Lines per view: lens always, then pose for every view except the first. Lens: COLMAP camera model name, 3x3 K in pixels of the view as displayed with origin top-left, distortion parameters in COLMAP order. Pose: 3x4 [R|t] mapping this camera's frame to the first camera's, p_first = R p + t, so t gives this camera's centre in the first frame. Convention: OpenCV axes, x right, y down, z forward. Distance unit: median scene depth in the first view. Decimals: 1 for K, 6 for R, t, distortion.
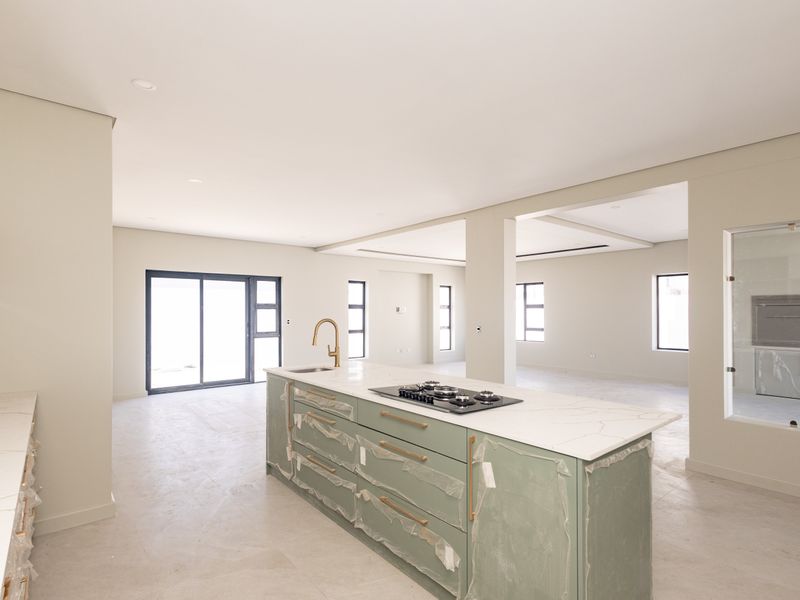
lens RADIAL K [[428.6, 0, 398.3], [0, 428.6, 303.5], [0, 0, 1]] dist [0.014516, 0.000404]
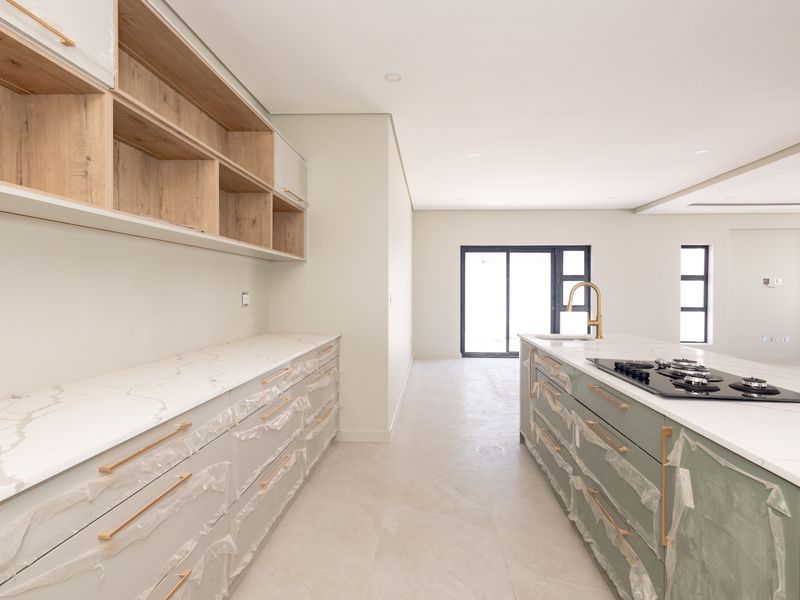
lens RADIAL K [[443.7, 0, 402.5], [0, 443.7, 286.8], [0, 0, 1]] dist [0.005004, -0.000682]
pose [[0.733592, -0.000571, -0.679590, 0.201342], [0.007969, 0.999938, 0.007763, 0.041157], [0.679543, -0.011111, 0.733551, 0.104554]]
